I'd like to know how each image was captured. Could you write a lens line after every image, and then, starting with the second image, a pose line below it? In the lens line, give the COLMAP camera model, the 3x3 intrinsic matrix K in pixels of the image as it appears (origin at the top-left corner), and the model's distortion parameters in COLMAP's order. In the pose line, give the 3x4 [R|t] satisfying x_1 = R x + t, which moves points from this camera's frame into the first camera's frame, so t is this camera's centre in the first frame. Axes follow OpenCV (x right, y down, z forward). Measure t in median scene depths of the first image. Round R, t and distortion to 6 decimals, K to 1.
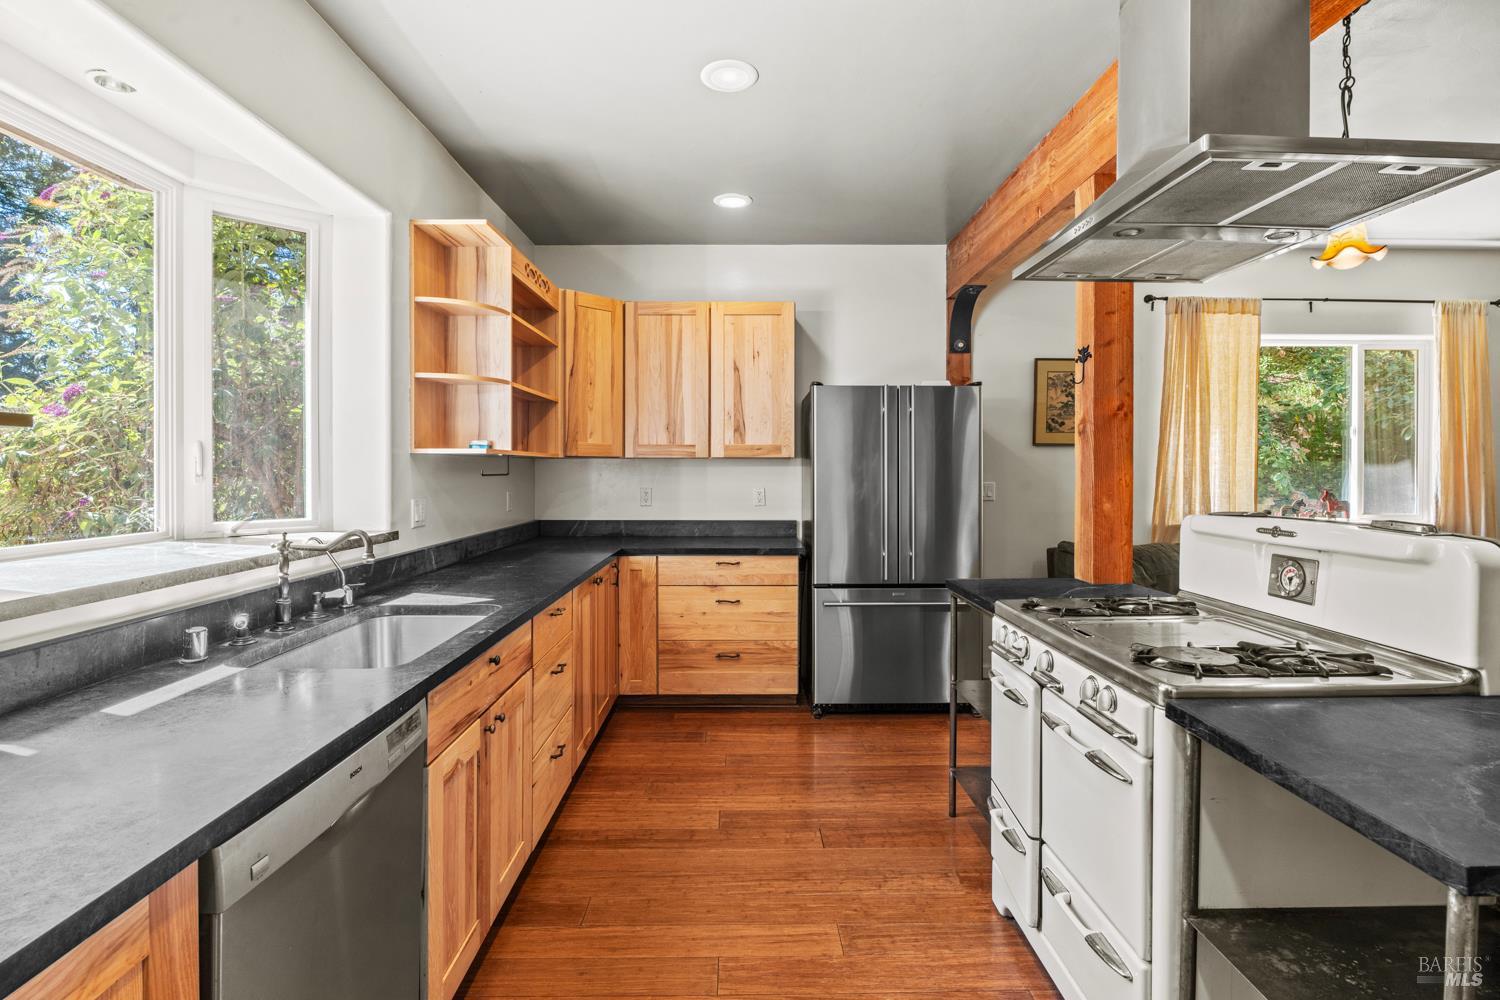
lens RADIAL K [[705.1, 0, 740.6], [0, 705.1, 471.7], [0, 0, 1]] dist [-0.002388, -0.000078]
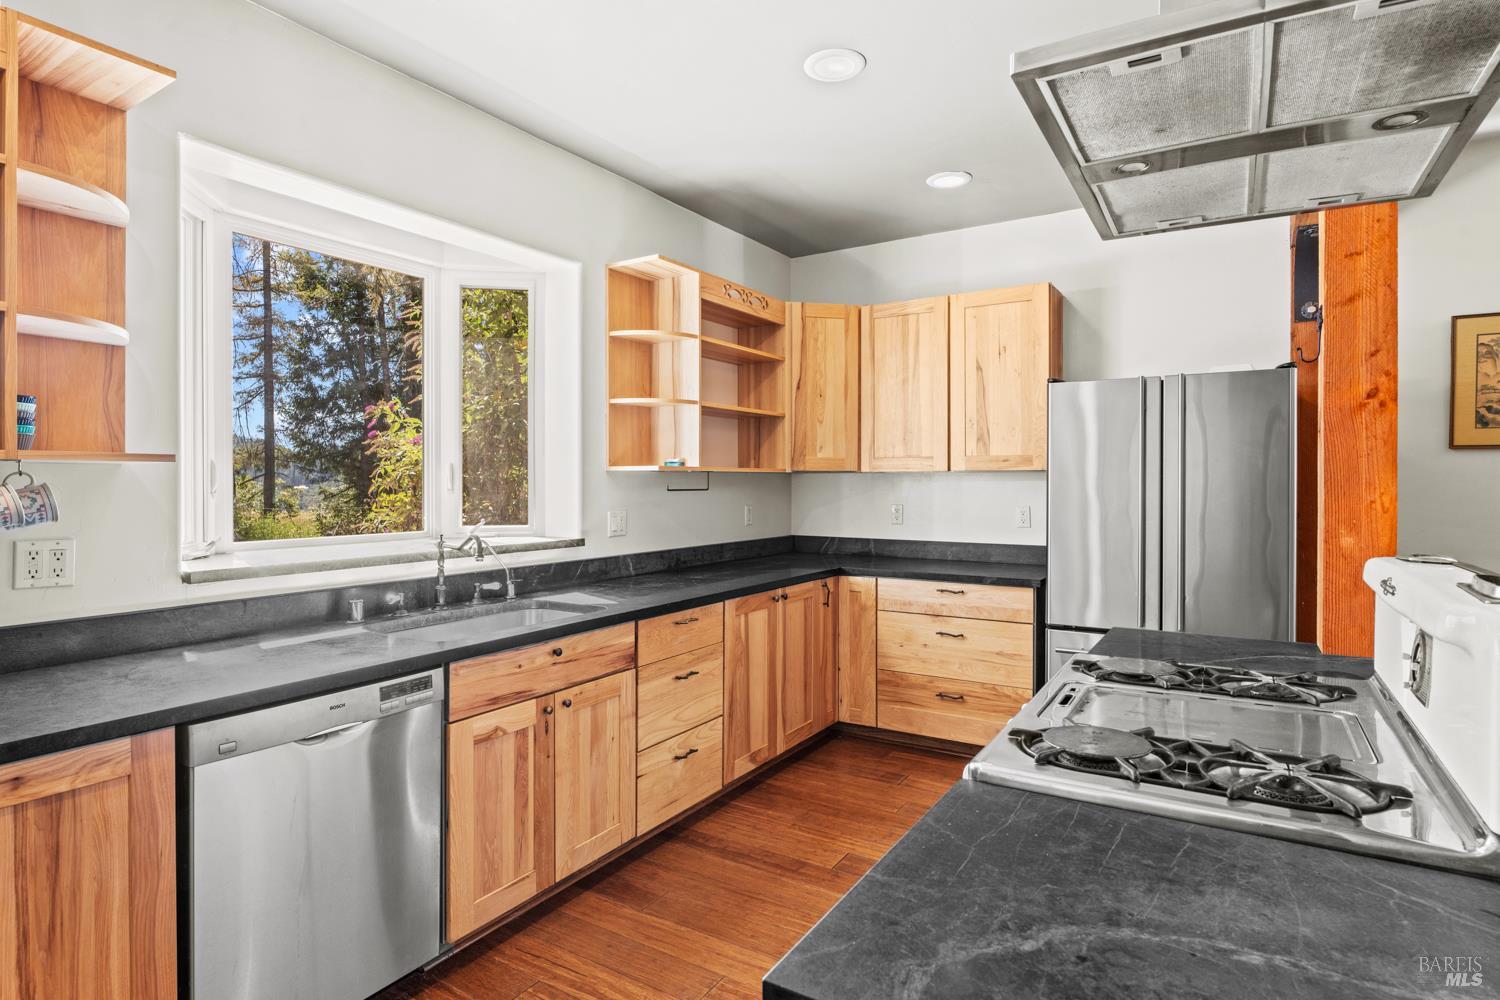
lens RADIAL K [[782.4, 0, 754.0], [0, 782.4, 484.8], [0, 0, 1]] dist [-0.014362, 0.001428]
pose [[0.847291, 0.001030, -0.531128, 0.364034], [-0.001151, 0.999999, 0.000103, -0.003358], [0.531128, 0.000524, 0.847291, 0.054948]]
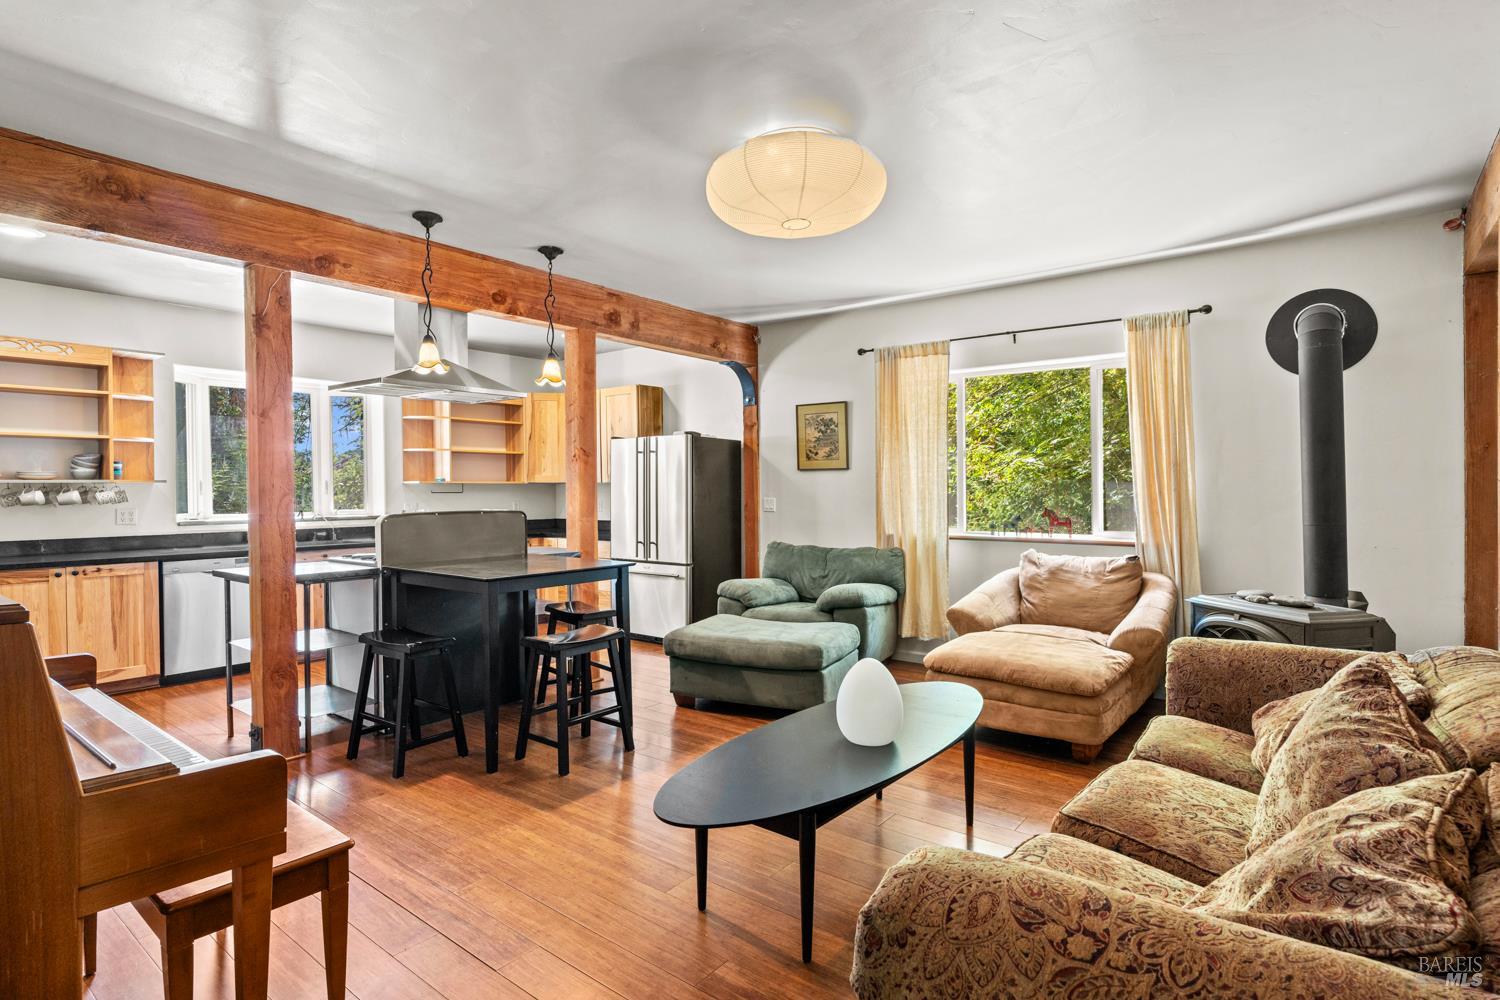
lens RADIAL K [[731.8, 0, 782.6], [0, 731.8, 499.8], [0, 0, 1]] dist [-0.001209, -0.000451]
pose [[0.805115, 0.004467, -0.593102, 1.812887], [0.002474, 0.999938, 0.010889, 0.004115], [0.593114, -0.010235, 0.805054, -0.192041]]
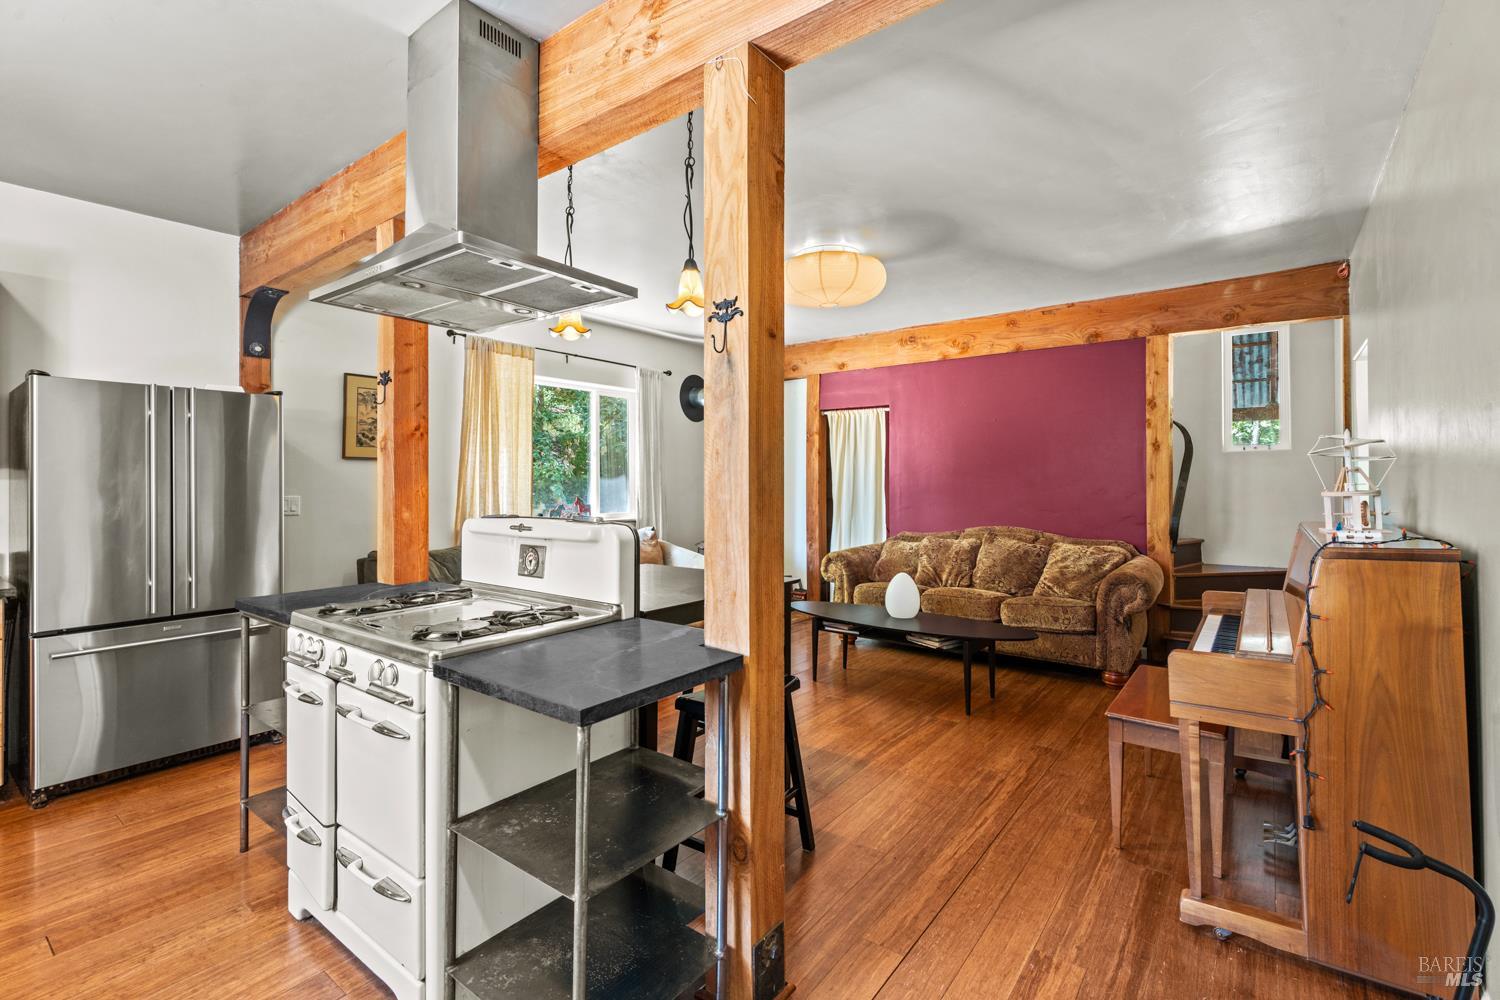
lens RADIAL K [[689.2, 0, 743.5], [0, 689.2, 477.2], [0, 0, 1]] dist [0.001919, -0.001149]
pose [[0.614806, 0.001752, 0.788677, -0.015417], [0.006388, 0.999954, -0.007201, -0.000014], [-0.788653, 0.009466, 0.614766, -0.088883]]
